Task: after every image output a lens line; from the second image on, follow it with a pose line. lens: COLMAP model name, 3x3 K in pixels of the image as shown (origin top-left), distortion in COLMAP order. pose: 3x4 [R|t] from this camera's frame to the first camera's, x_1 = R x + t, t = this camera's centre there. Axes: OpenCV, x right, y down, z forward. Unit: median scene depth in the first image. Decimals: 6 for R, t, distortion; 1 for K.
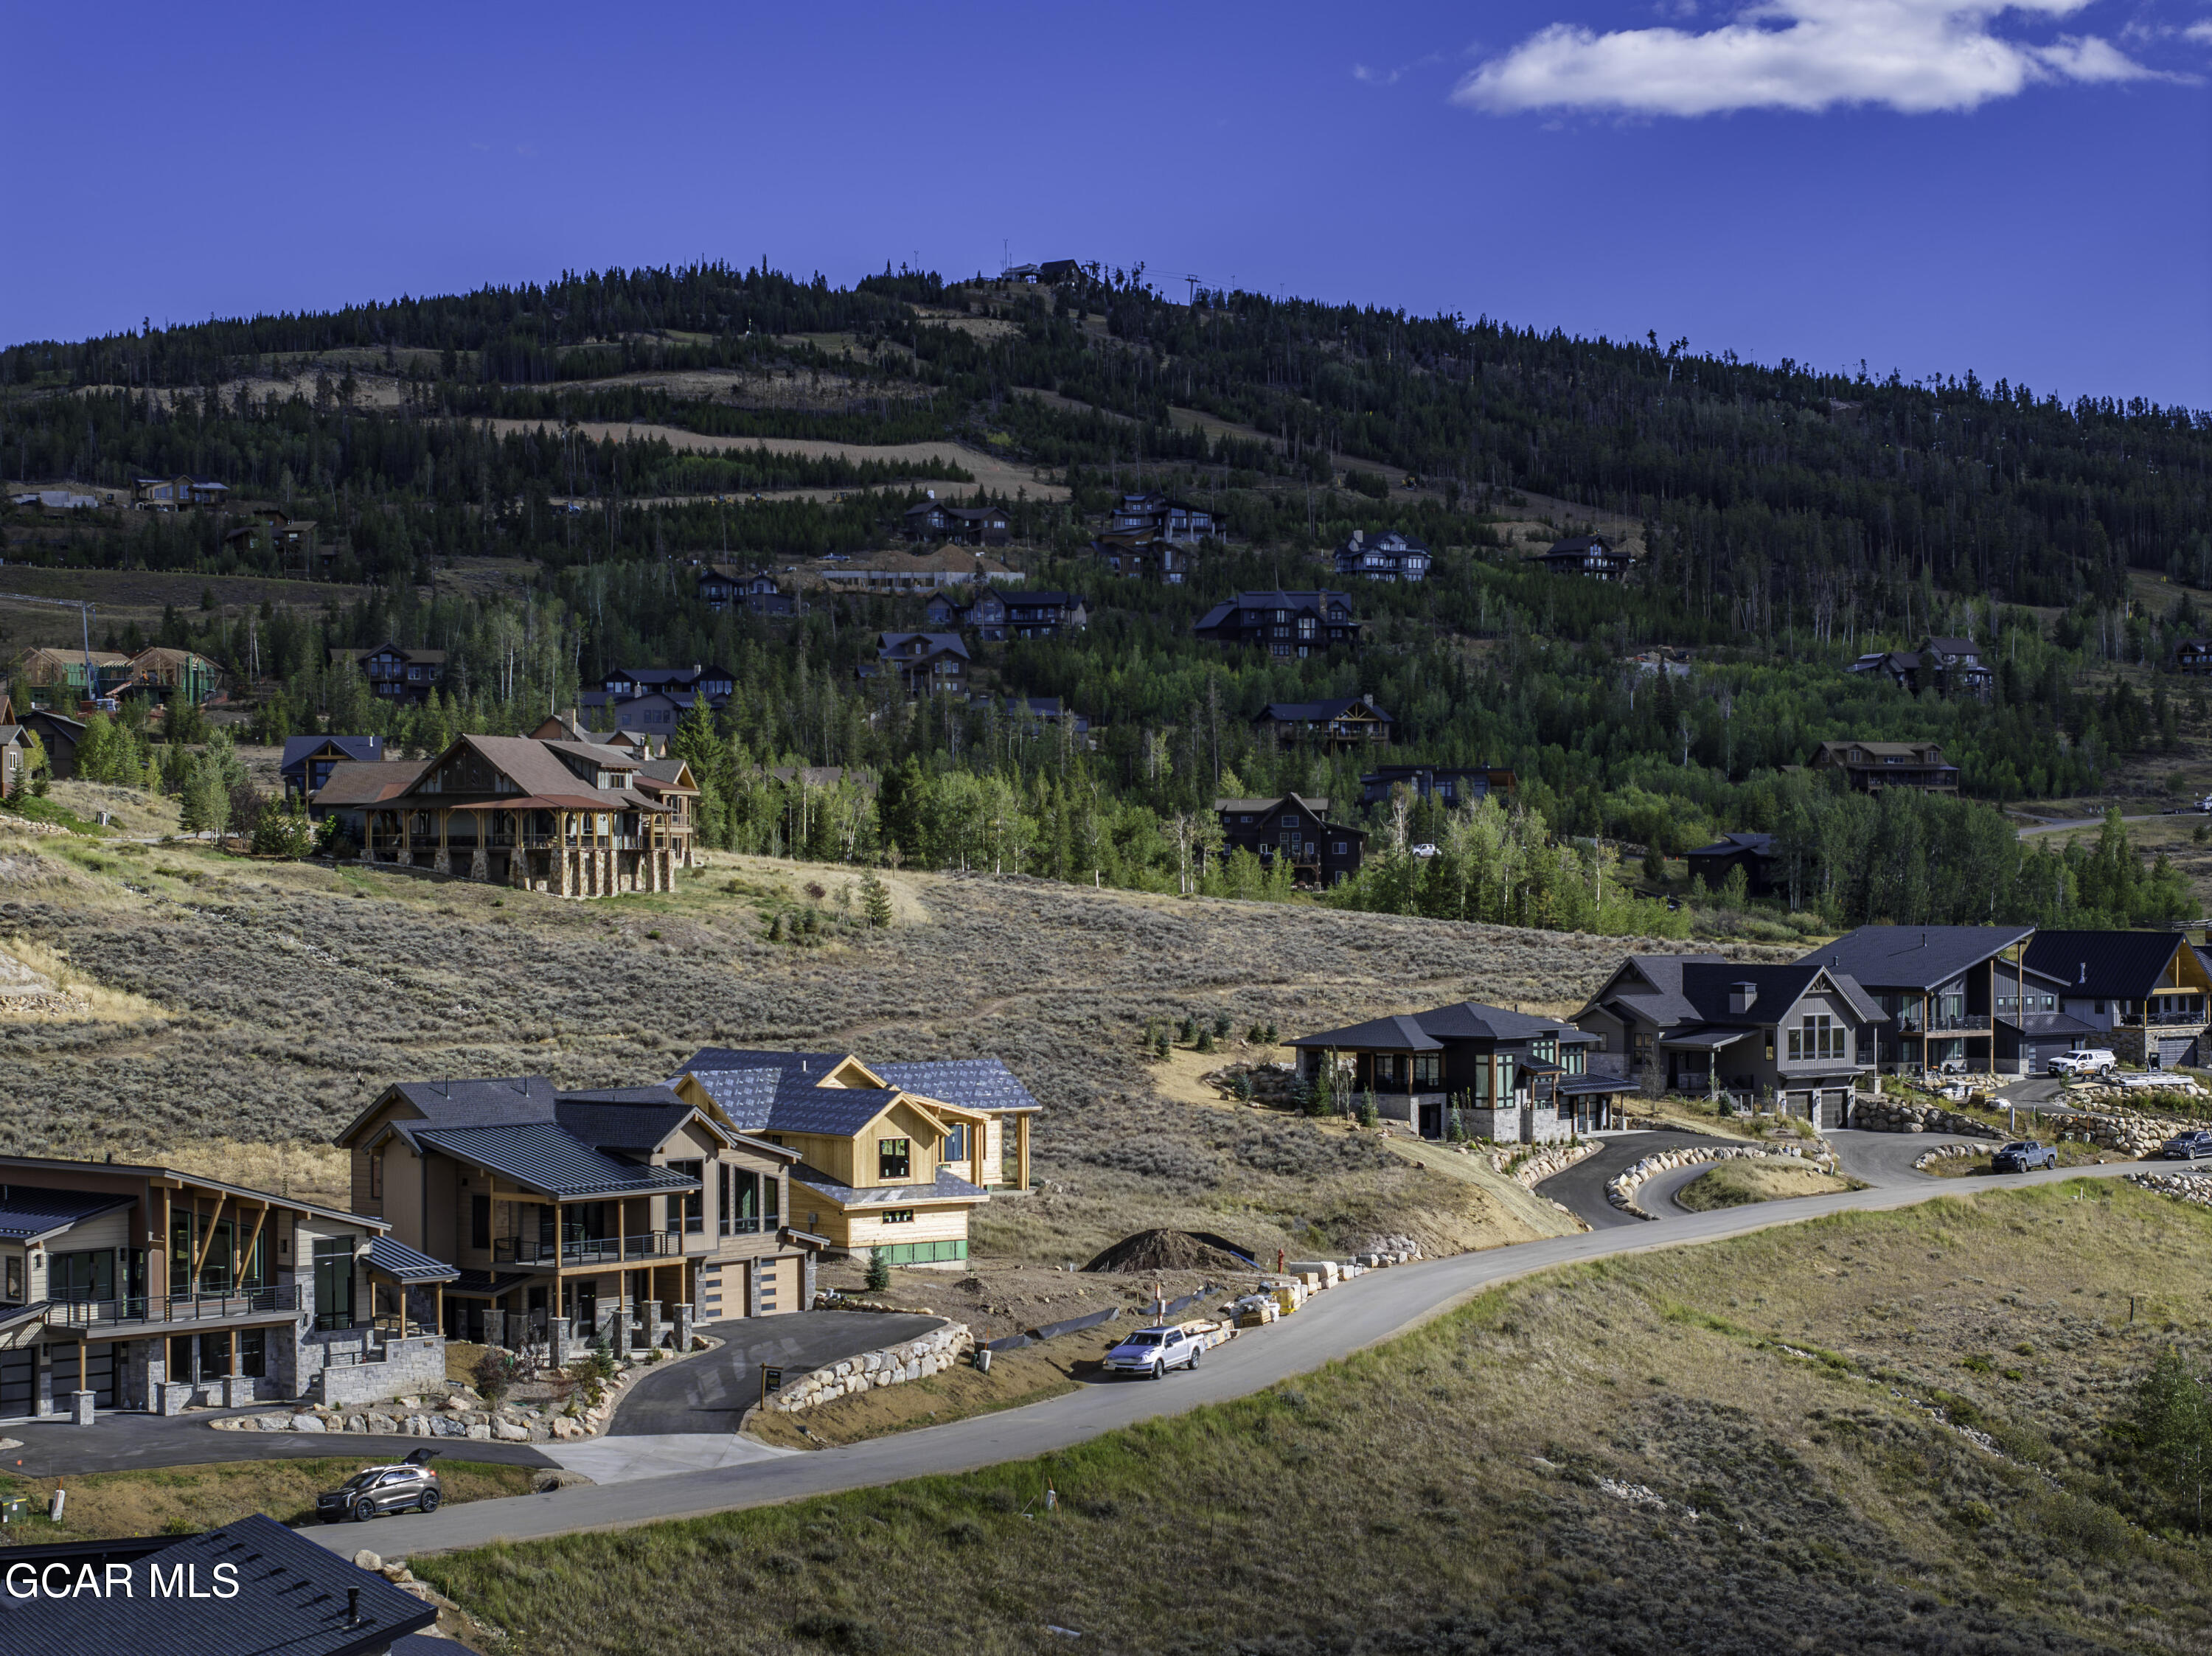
lens RADIAL K [[4419.4, 0, 1105.9], [0, 4419.4, 829.3], [0, 0, 1]] dist [-0.062050, 0.000000]
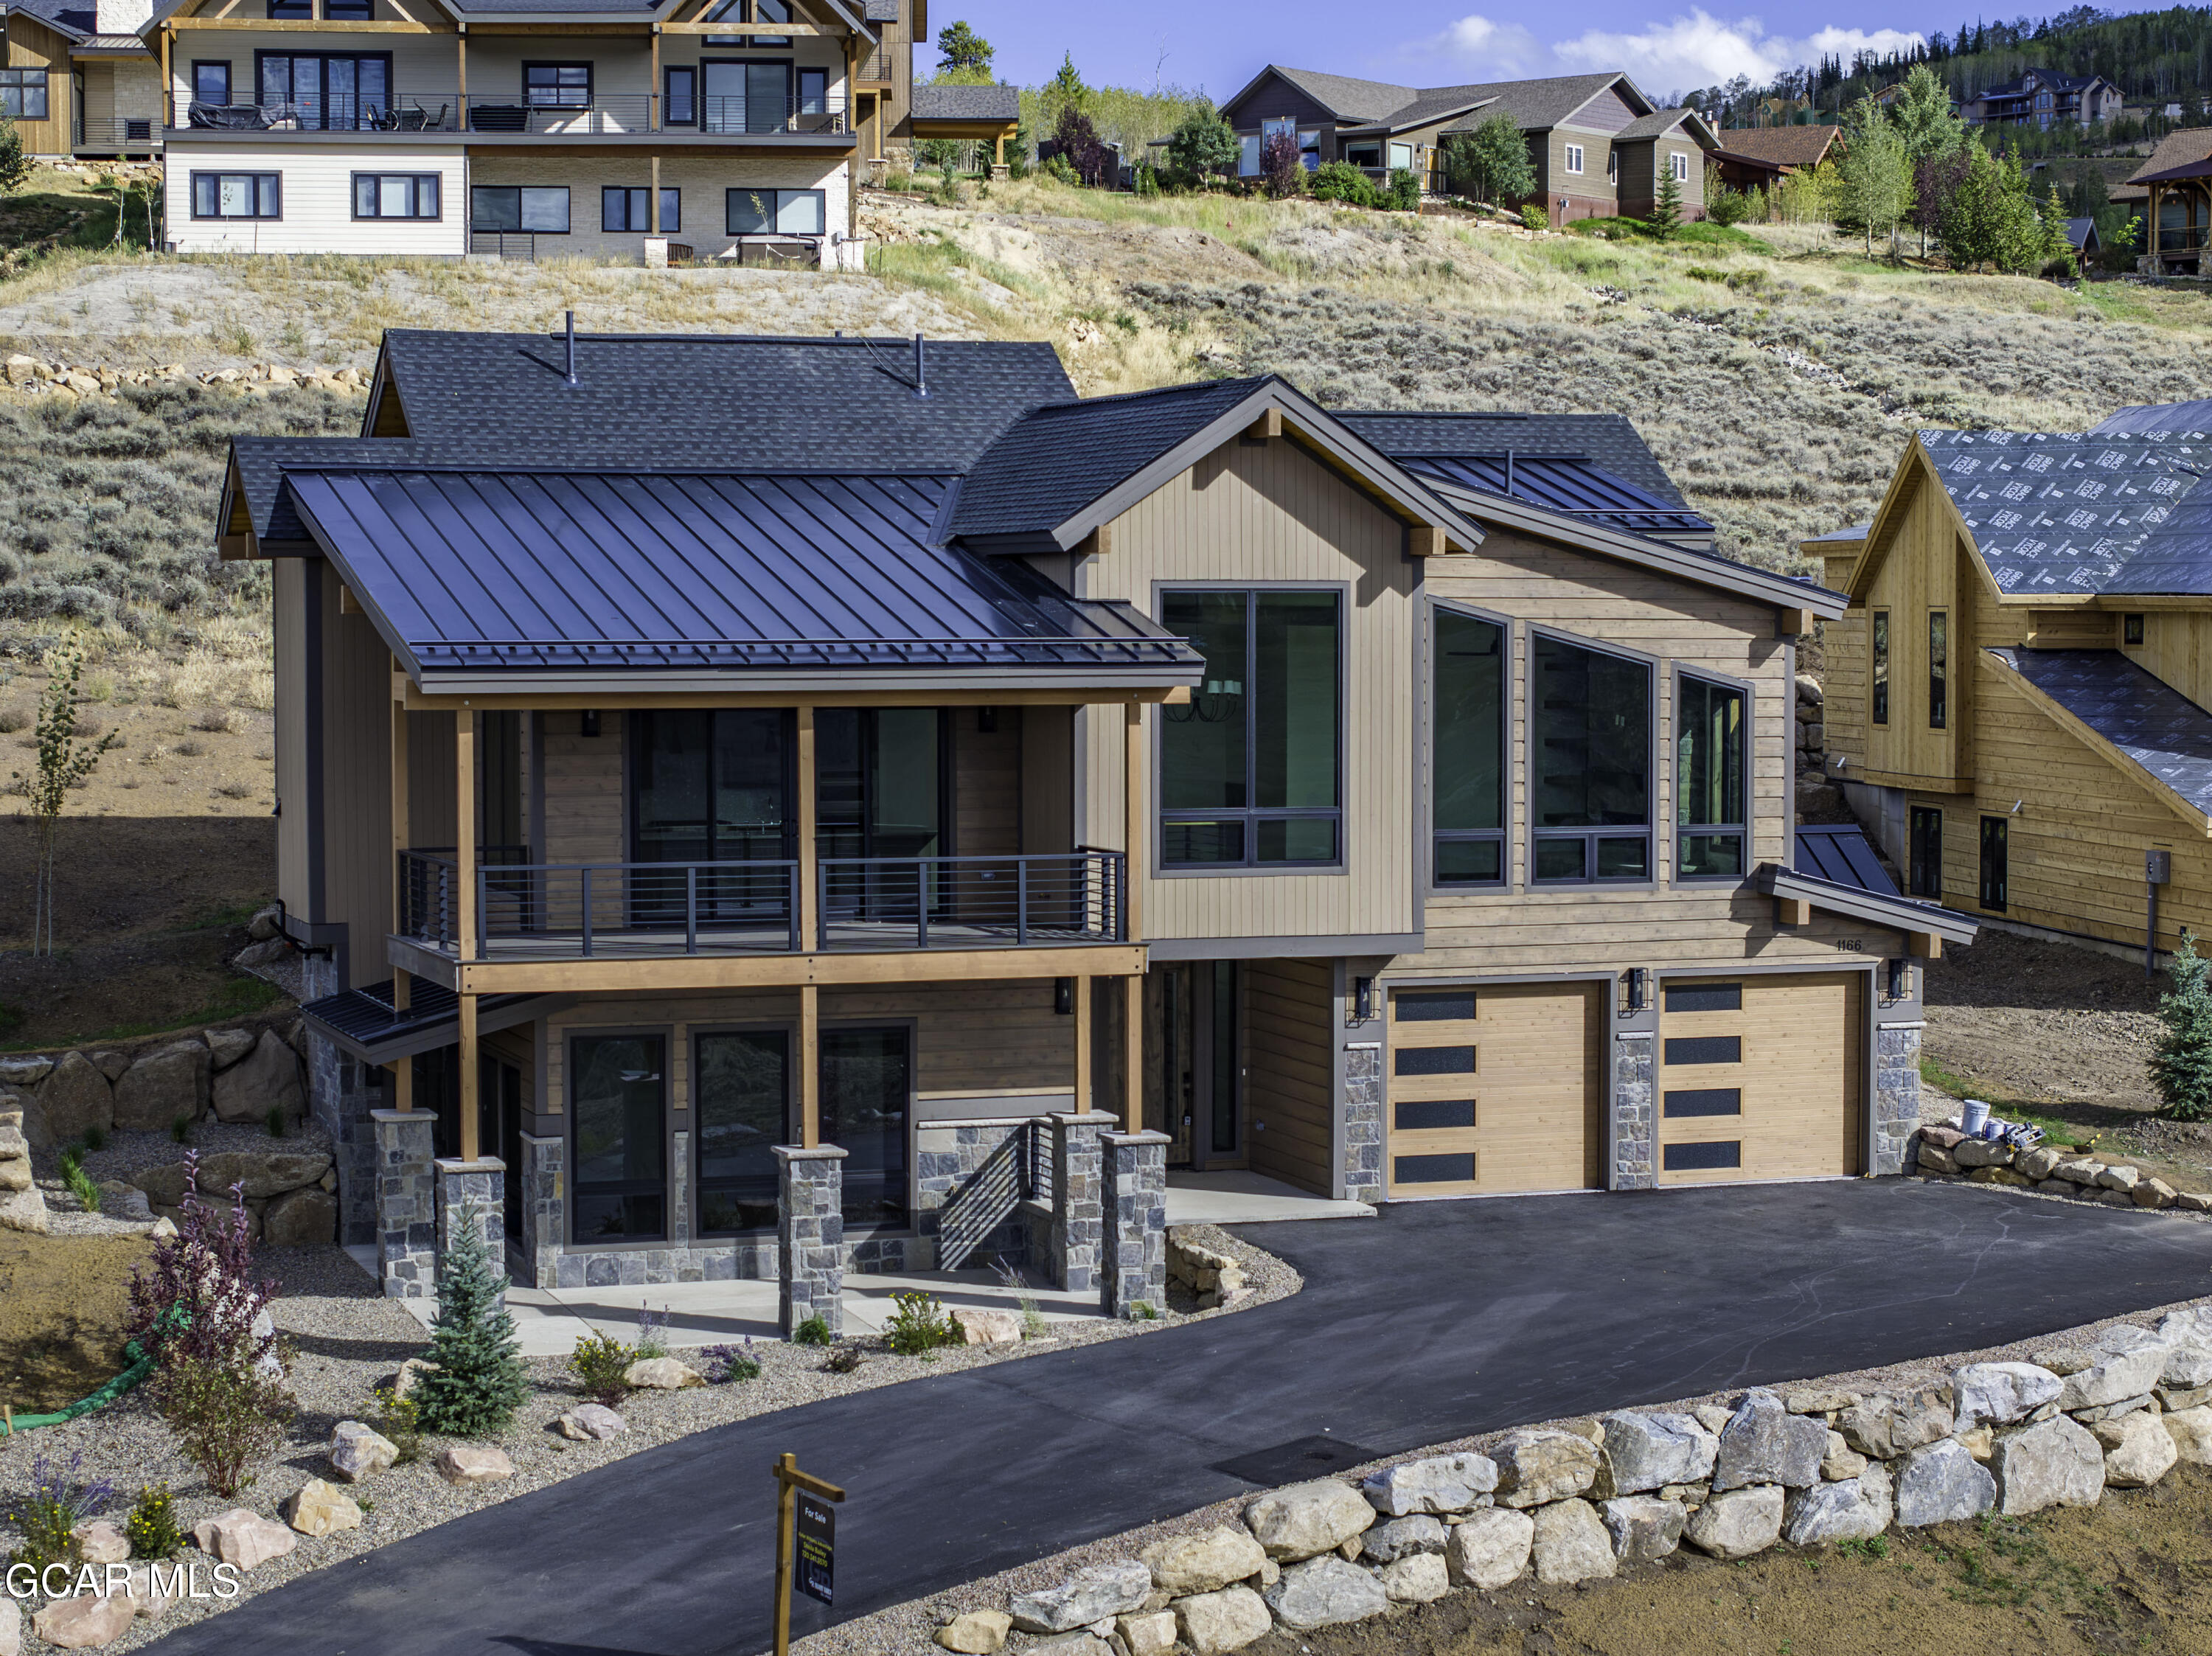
lens RADIAL K [[4419.4, 0, 1102.7], [0, 4419.4, 815.3], [0, 0, 1]] dist [-0.062050, 0.000000]
pose [[0.839861, 0.027353, -0.542112, 0.040717], [0.003548, 0.998432, 0.055873, 0.072222], [0.542790, -0.048849, 0.838447, 0.757508]]
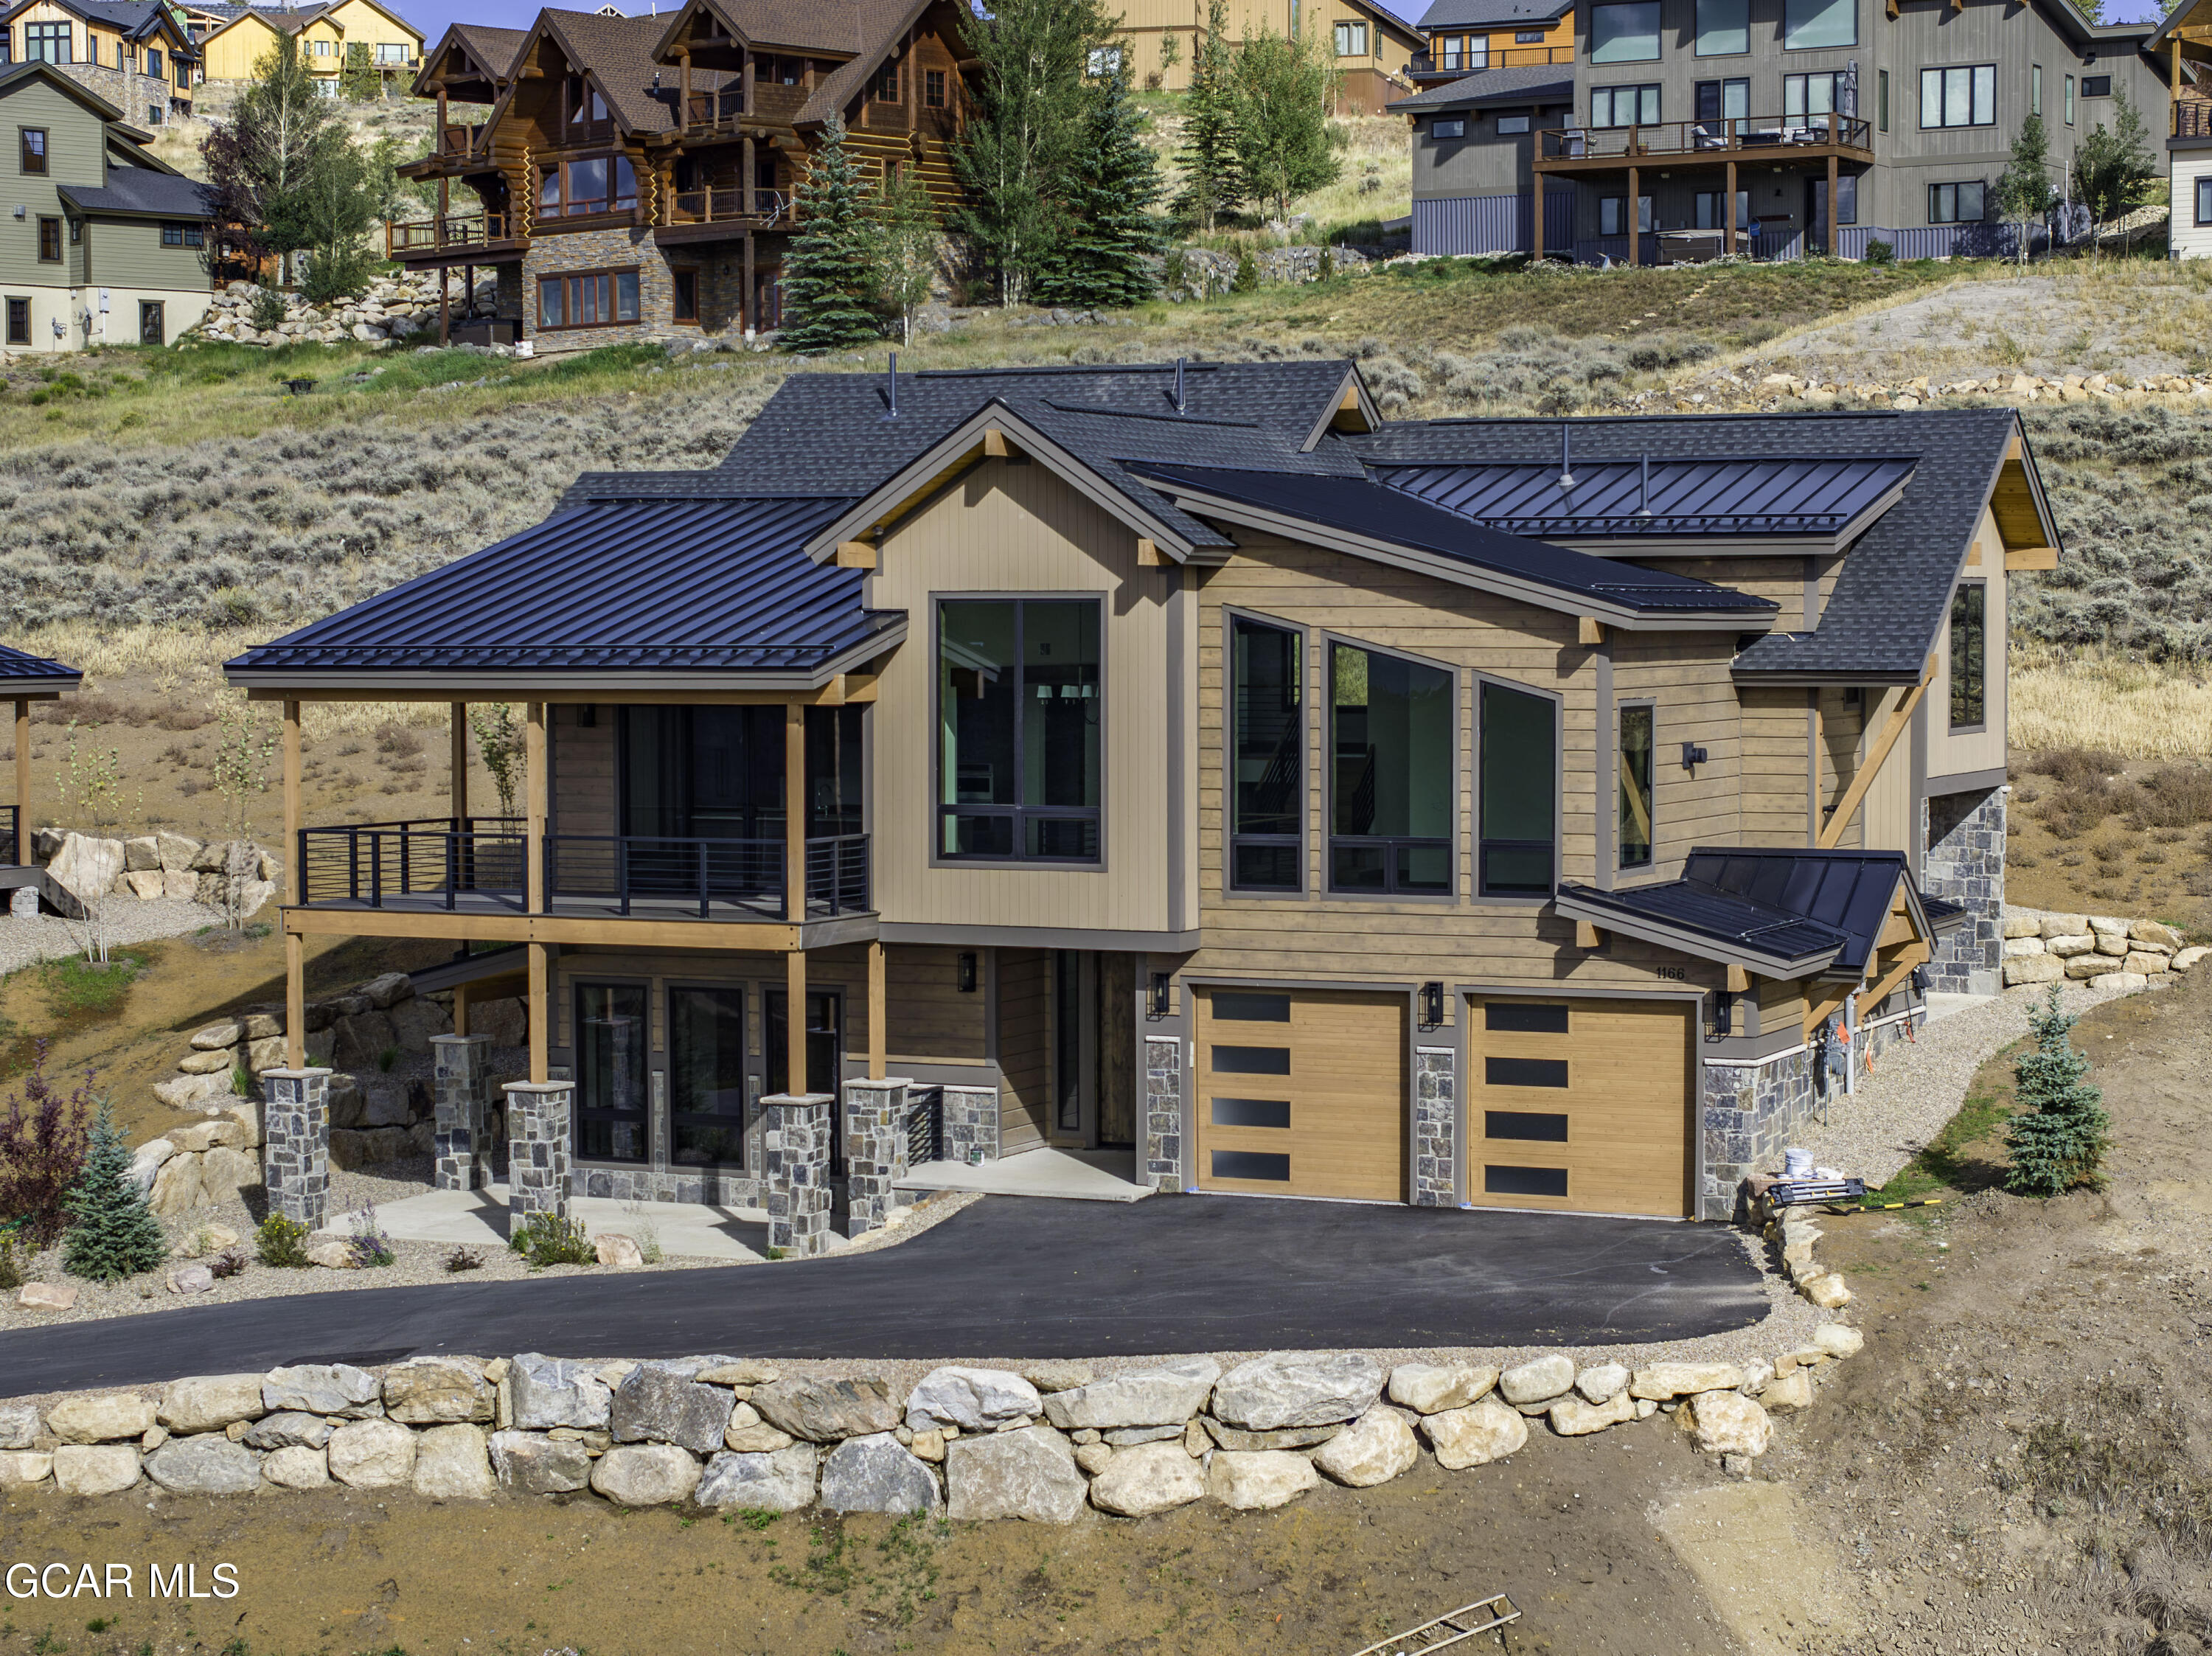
lens RADIAL K [[4419.4, 0, 1099.8], [0, 4419.4, 840.3], [0, 0, 1]] dist [-0.062050, 0.000000]
pose [[0.226822, 0.052662, -0.972511, 0.177482], [0.010091, 0.998356, 0.056415, 0.073028], [0.973884, -0.022609, 0.225918, 0.923582]]
